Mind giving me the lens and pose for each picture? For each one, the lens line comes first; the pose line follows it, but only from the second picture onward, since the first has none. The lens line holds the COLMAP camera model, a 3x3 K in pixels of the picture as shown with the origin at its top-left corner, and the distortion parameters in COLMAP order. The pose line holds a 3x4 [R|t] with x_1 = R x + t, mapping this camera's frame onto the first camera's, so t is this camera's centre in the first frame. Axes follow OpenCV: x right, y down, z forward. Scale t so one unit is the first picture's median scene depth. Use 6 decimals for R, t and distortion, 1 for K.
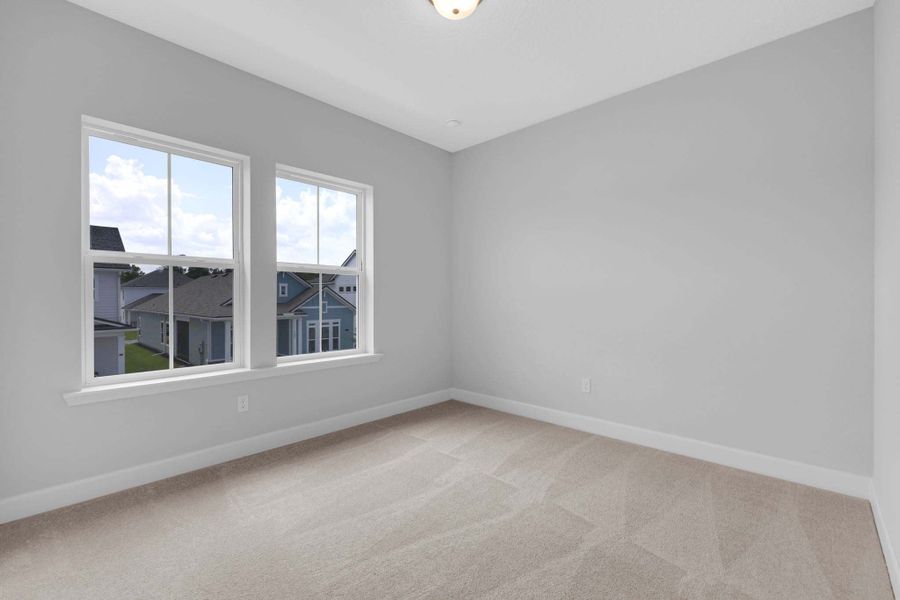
lens RADIAL K [[374.6, 0, 440.3], [0, 374.6, 299.9], [0, 0, 1]] dist [0.001516, 0.000228]
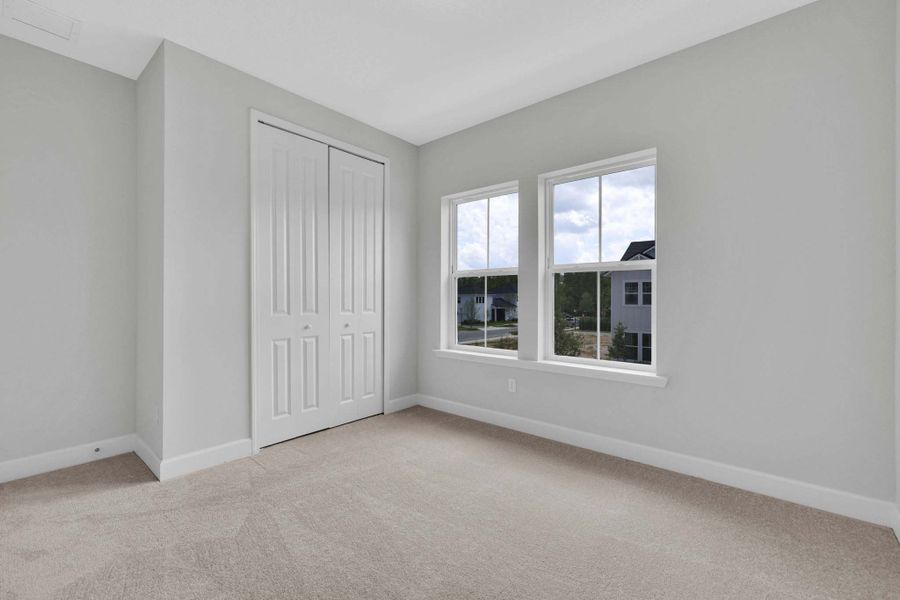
lens RADIAL K [[374.6, 0, 440.3], [0, 374.6, 299.9], [0, 0, 1]] dist [0.001516, 0.000228]
pose [[0.086045, 0.005525, -0.996276, 0.629745], [-0.009474, 0.999944, 0.004727, -0.004319], [0.996246, 0.009032, 0.086093, 0.626077]]
